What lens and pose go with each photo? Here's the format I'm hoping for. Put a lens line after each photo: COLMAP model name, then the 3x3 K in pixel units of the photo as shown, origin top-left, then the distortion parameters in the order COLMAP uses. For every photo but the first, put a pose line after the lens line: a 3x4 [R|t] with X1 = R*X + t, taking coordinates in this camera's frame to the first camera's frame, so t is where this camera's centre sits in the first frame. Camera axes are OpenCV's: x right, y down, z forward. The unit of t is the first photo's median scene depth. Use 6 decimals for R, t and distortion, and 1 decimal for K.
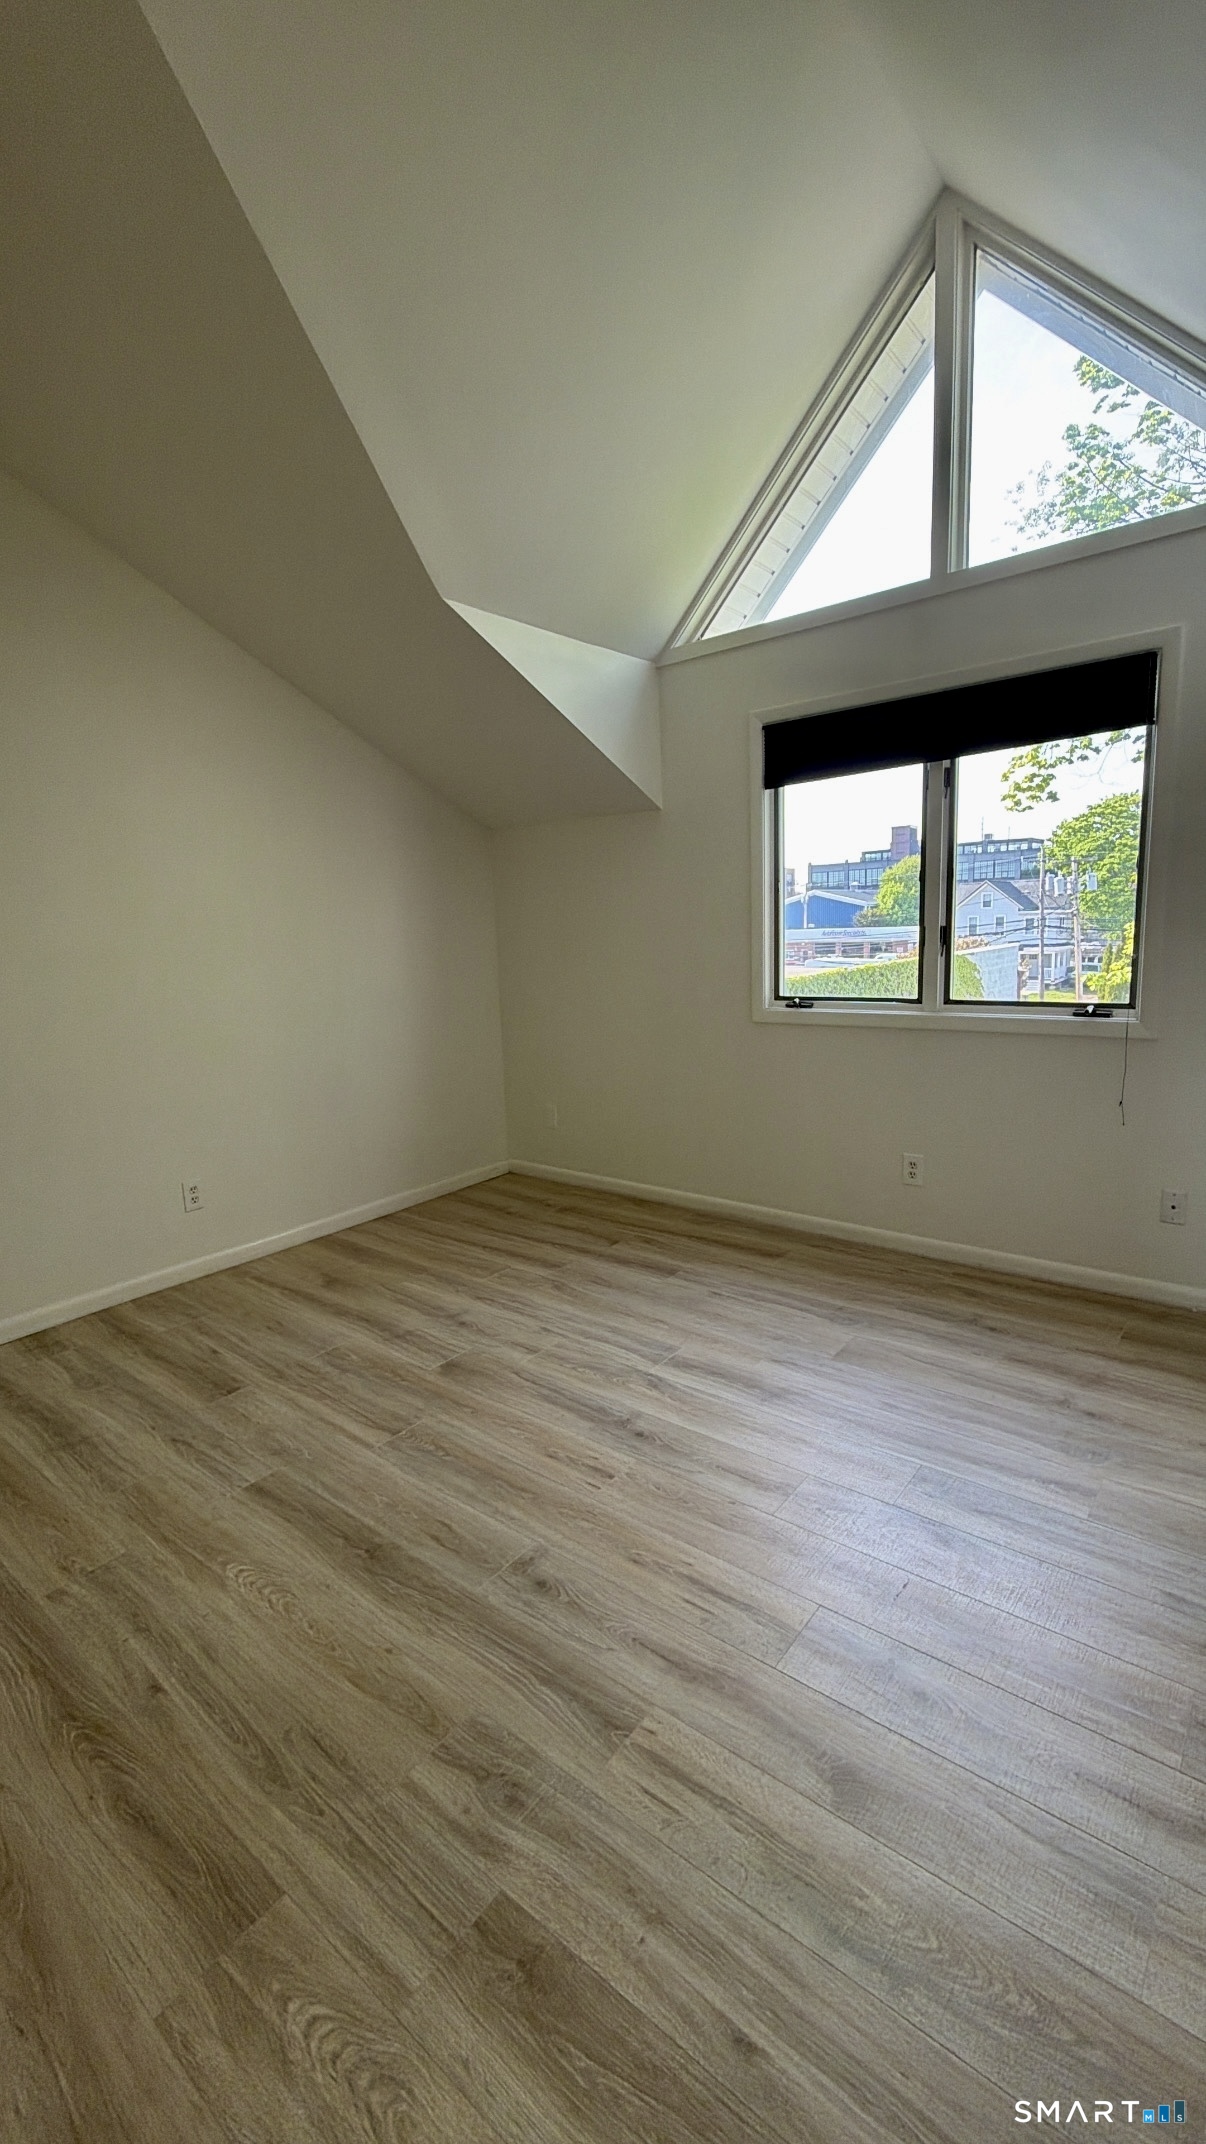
lens RADIAL K [[898.2, 0, 588.9], [0, 898.2, 1066.2], [0, 0, 1]] dist [0.001460, -0.000188]
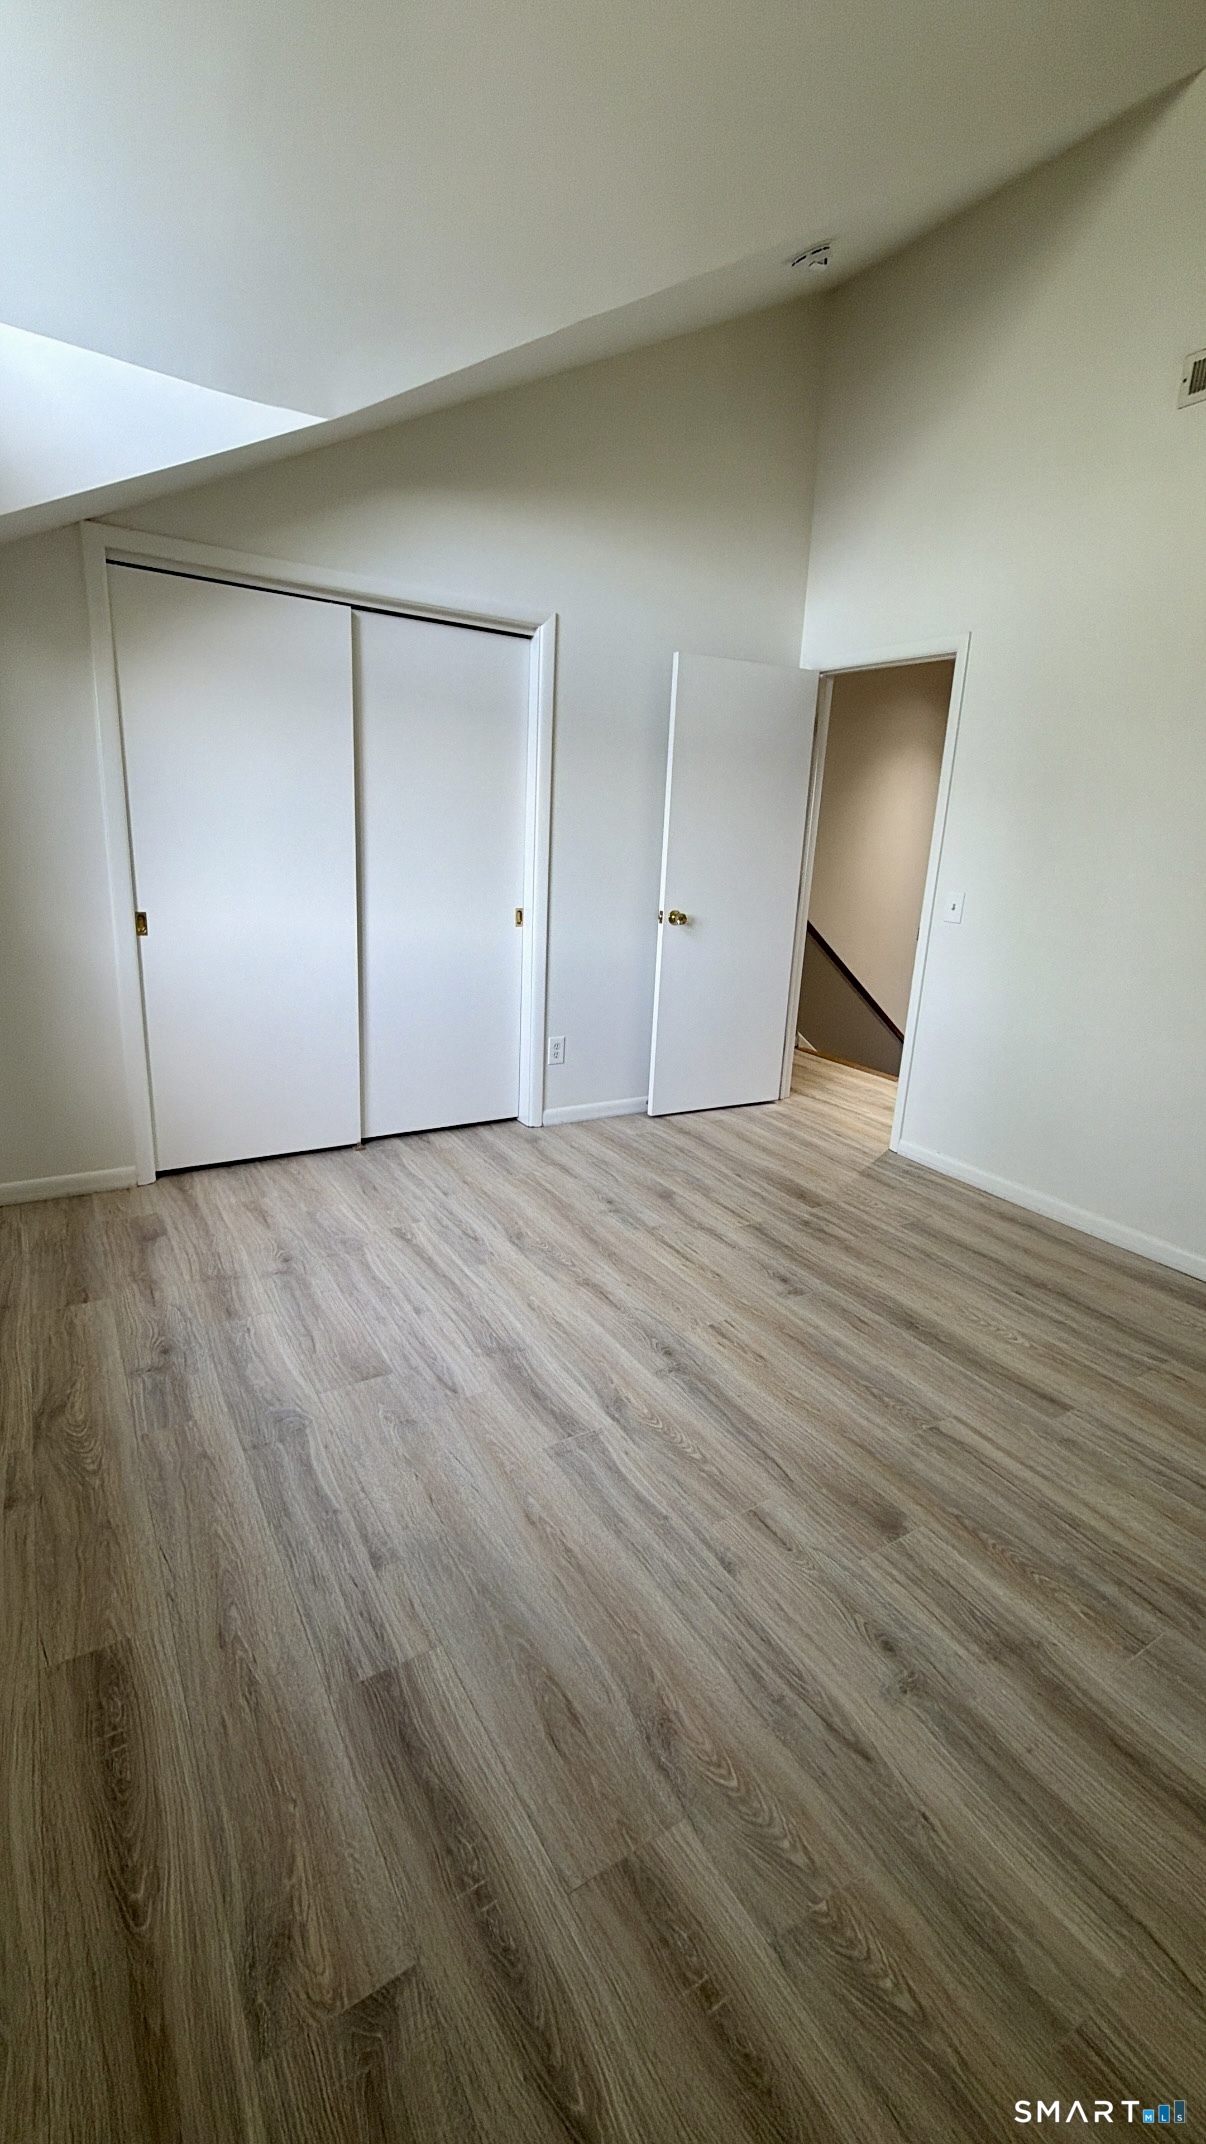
lens RADIAL K [[898.2, 0, 590.9], [0, 898.2, 1071.0], [0, 0, 1]] dist [0.001460, -0.000188]
pose [[-0.944975, -0.093816, 0.313403, -0.121204], [0.037440, 0.920690, 0.388495, -0.222075], [-0.324994, 0.378852, -0.866516, 1.485257]]
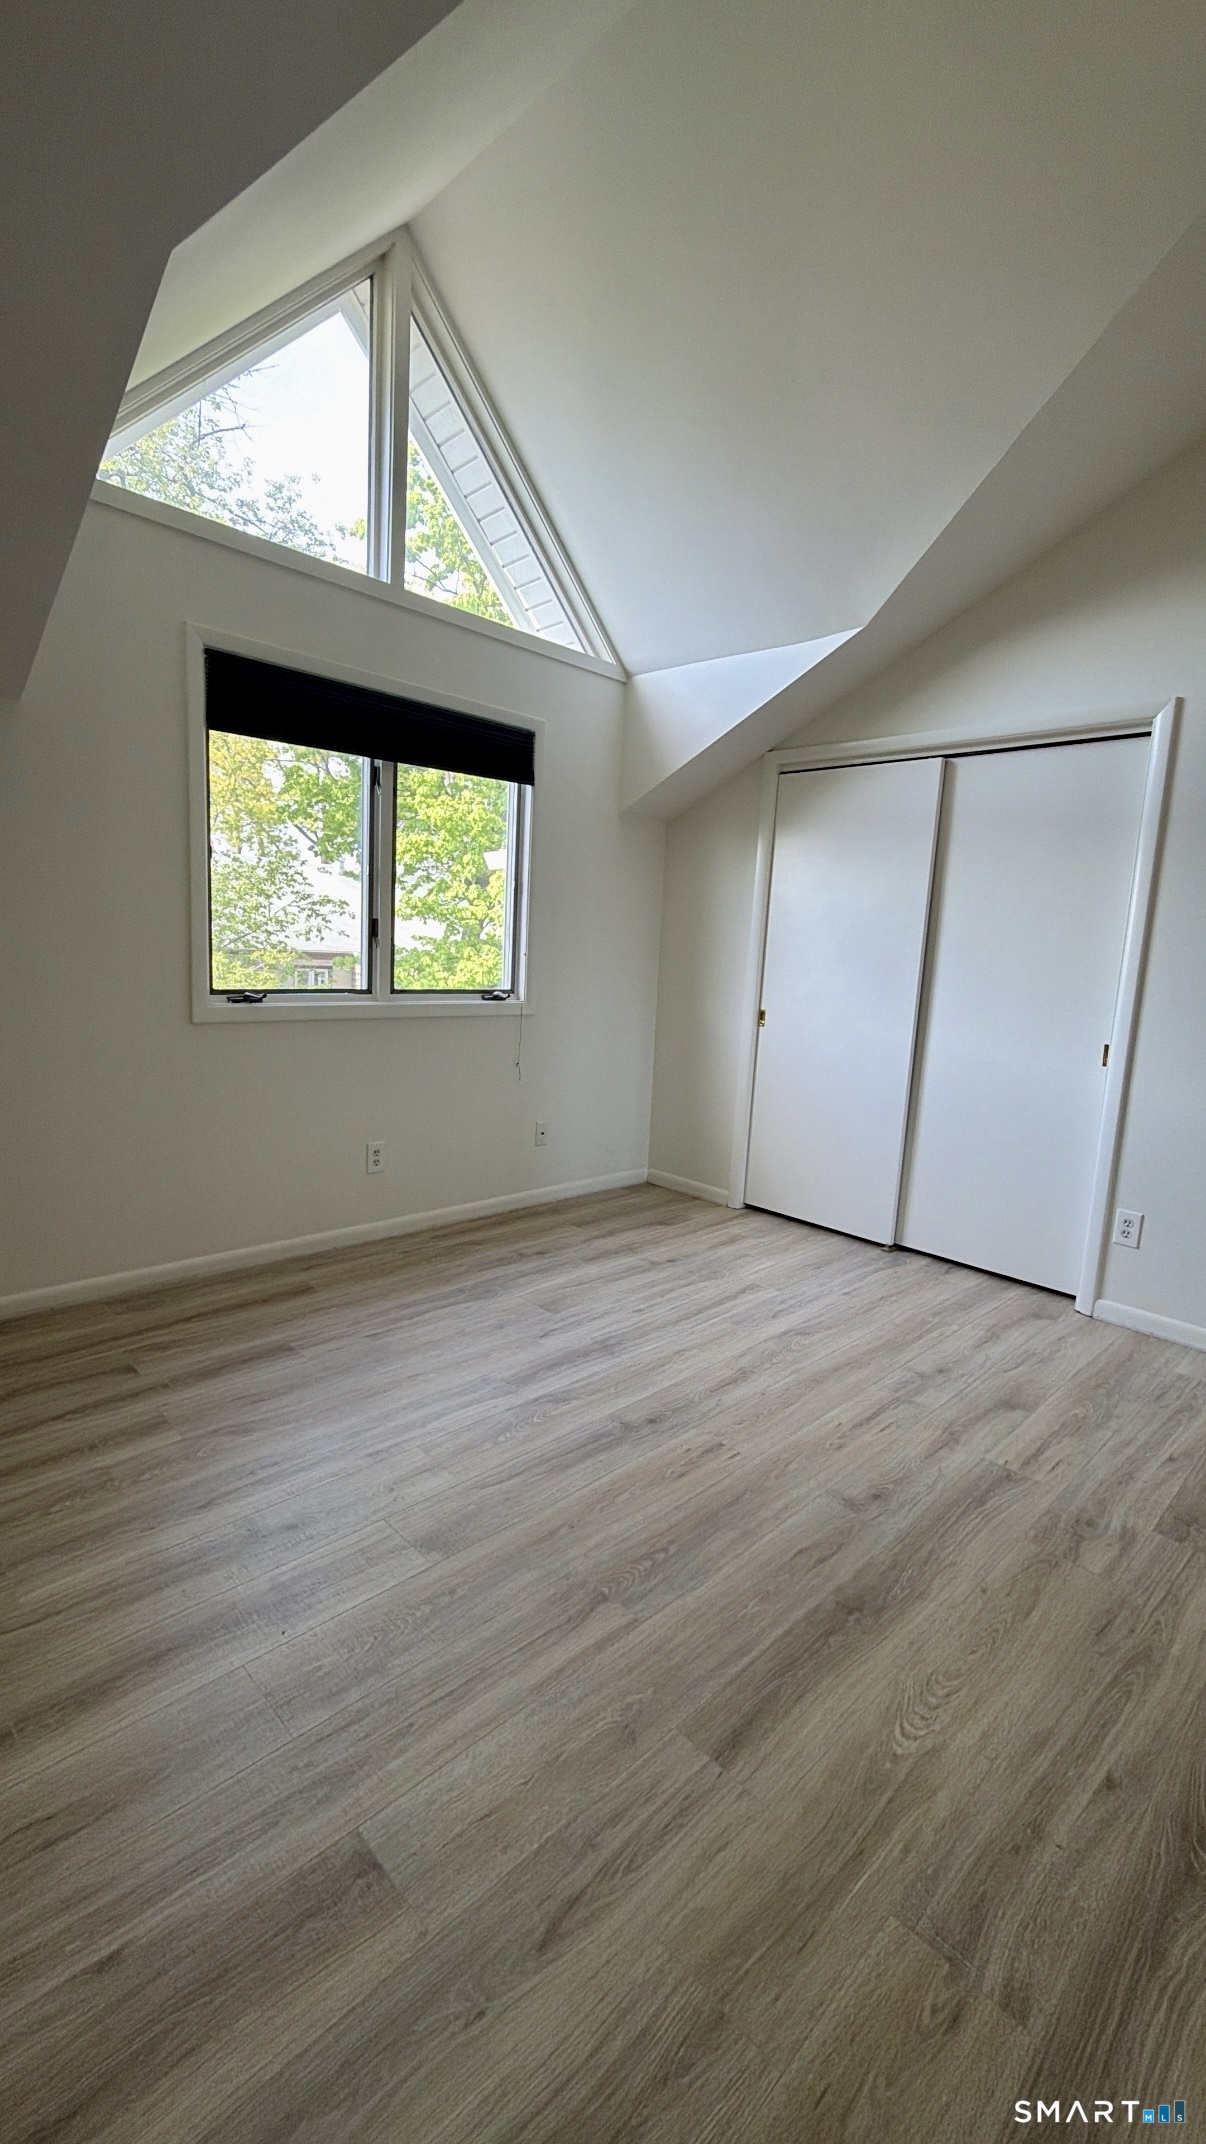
lens RADIAL K [[898.2, 0, 614.5], [0, 898.2, 1072.5], [0, 0, 1]] dist [0.001460, -0.000188]
pose [[0.099873, -0.097561, 0.990206, -0.749426], [0.098920, 0.991225, 0.087684, -0.052341], [-0.990071, 0.089194, 0.108648, 0.755141]]
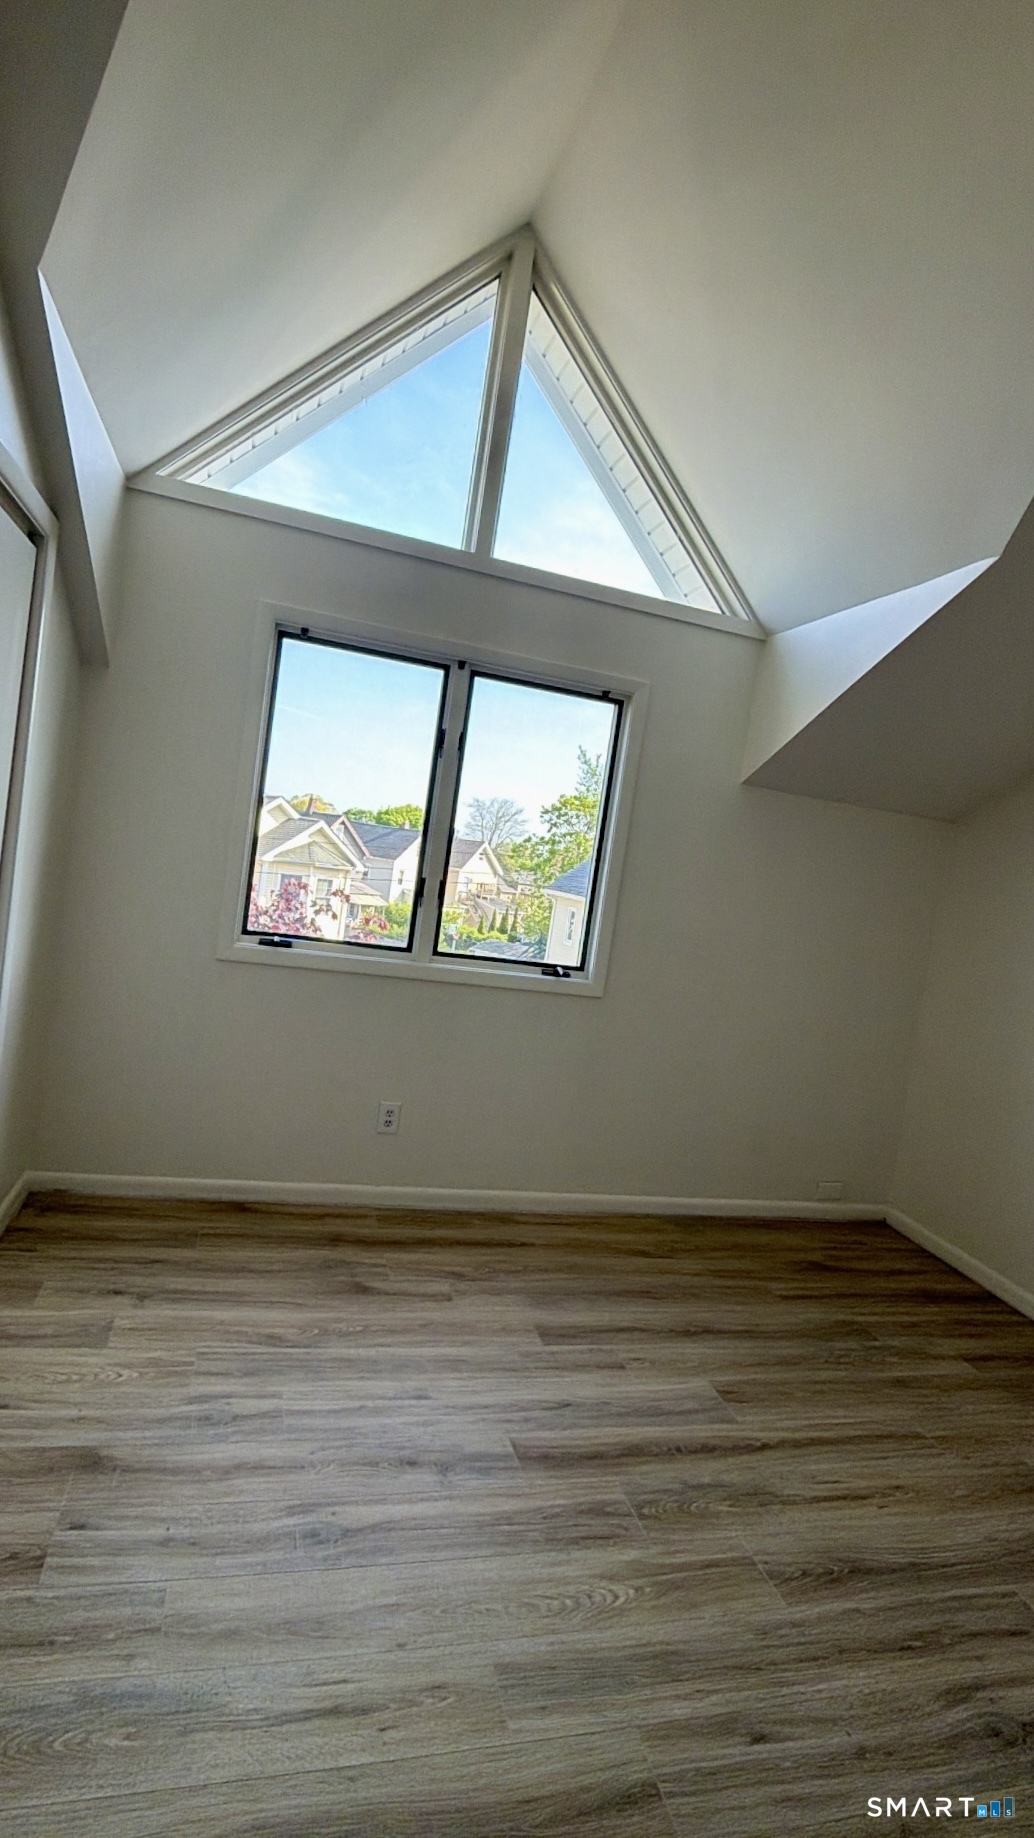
lens RADIAL K [[770.0, 0, 558.6], [0, 770.0, 919.6], [0, 0, 1]] dist [0.001460, -0.000188]
pose [[0.586110, 0.062772, 0.807797, -0.284684], [-0.043048, 0.997999, -0.046318, -0.088997], [-0.809087, -0.007627, 0.587639, 0.429631]]
